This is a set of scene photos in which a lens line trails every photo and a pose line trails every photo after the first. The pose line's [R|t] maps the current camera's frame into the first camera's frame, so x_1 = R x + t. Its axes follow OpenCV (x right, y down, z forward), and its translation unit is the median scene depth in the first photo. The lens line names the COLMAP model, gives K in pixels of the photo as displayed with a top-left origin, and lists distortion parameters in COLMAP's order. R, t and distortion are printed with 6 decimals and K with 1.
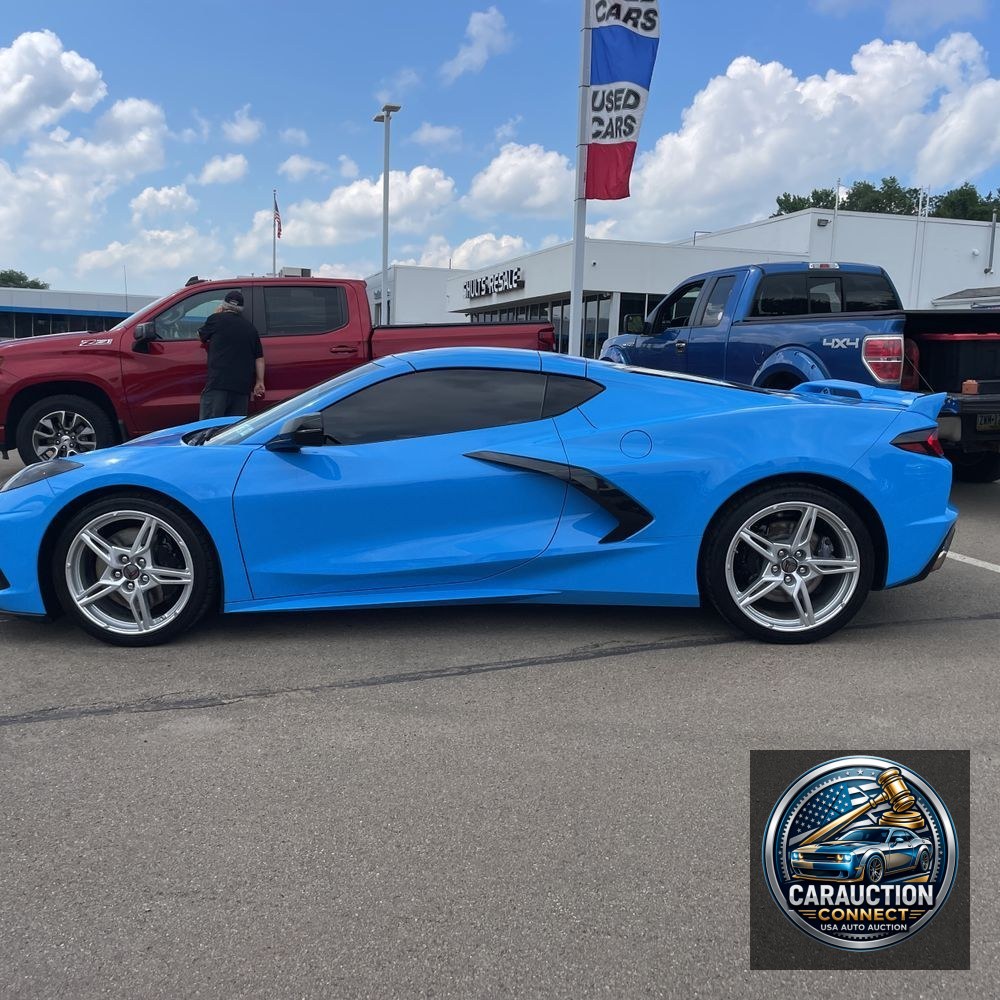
lens RADIAL K [[970.6, 0, 499.3], [0, 970.6, 512.6], [0, 0, 1]] dist [0.085550, -0.115876]
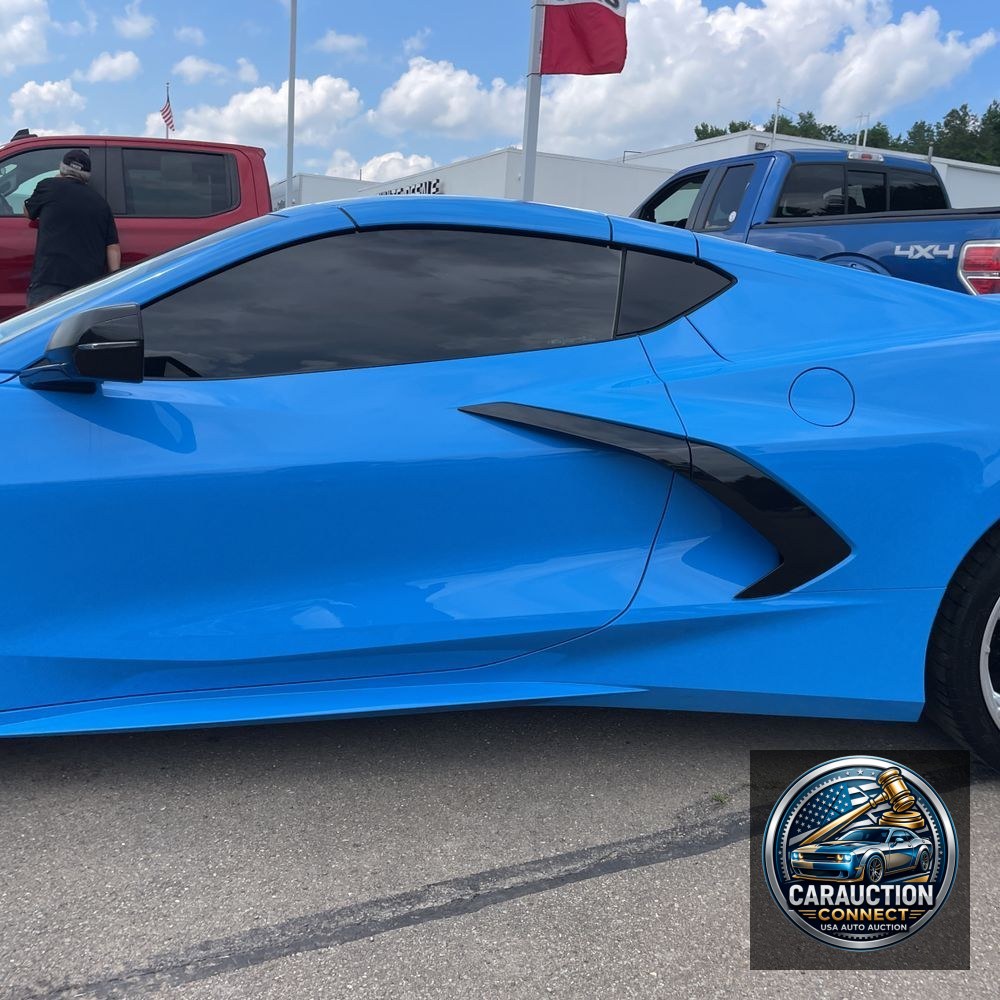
lens RADIAL K [[970.6, 0, 499.3], [0, 970.6, 512.6], [0, 0, 1]] dist [0.085550, -0.115876]
pose [[0.995072, 0.015810, 0.097882, -0.034910], [-0.022770, 0.997259, 0.070395, -0.023723], [-0.096501, -0.072277, 0.992705, 0.290462]]
